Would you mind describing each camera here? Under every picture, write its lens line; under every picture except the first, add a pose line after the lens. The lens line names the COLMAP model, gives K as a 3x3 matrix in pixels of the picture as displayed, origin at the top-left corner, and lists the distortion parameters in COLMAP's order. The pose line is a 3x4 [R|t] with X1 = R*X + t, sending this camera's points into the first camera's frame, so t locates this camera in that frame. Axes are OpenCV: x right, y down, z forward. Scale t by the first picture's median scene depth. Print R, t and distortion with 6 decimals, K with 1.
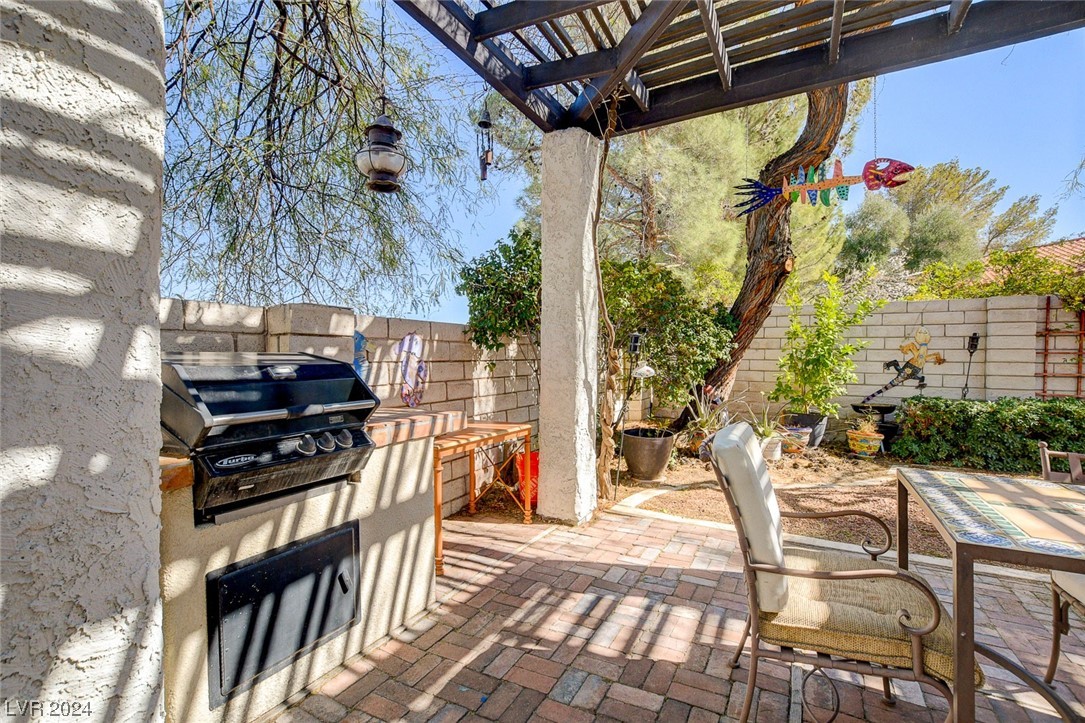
lens RADIAL K [[489.9, 0, 535.7], [0, 489.9, 360.3], [0, 0, 1]] dist [-0.019054, -0.000096]
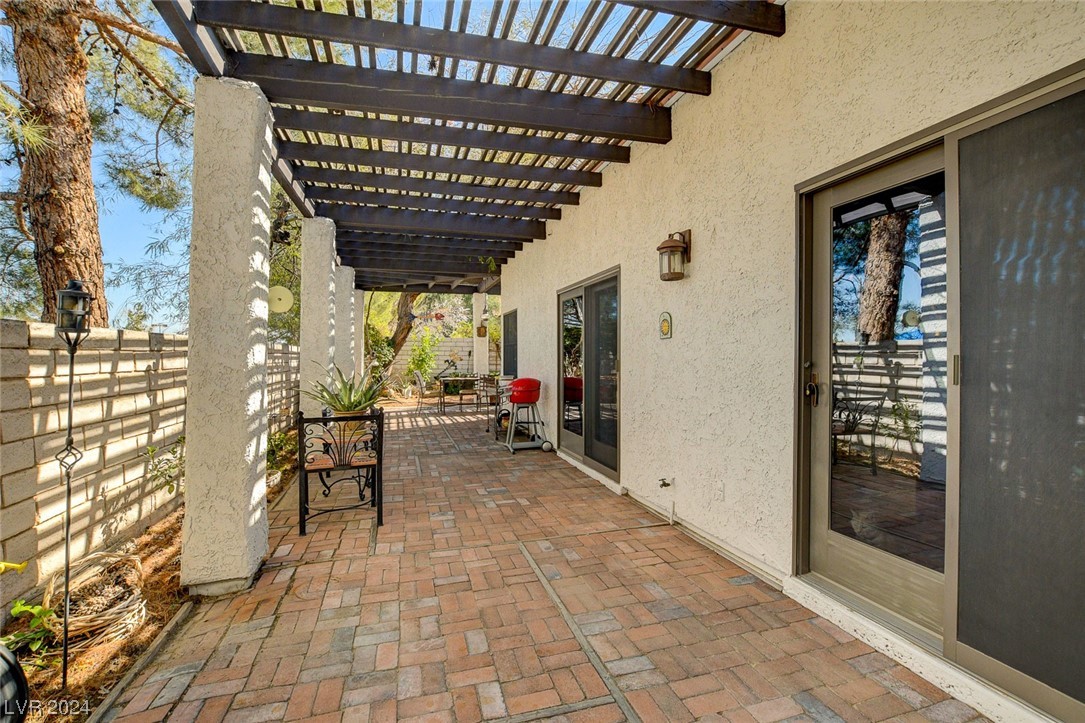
lens RADIAL K [[489.9, 0, 539.7], [0, 489.9, 358.4], [0, 0, 1]] dist [-0.019054, -0.000096]
pose [[0.718874, -0.001396, 0.695139, -0.822707], [0.006233, 0.999971, -0.004439, 0.008736], [-0.695112, 0.007524, 0.718862, -1.372359]]
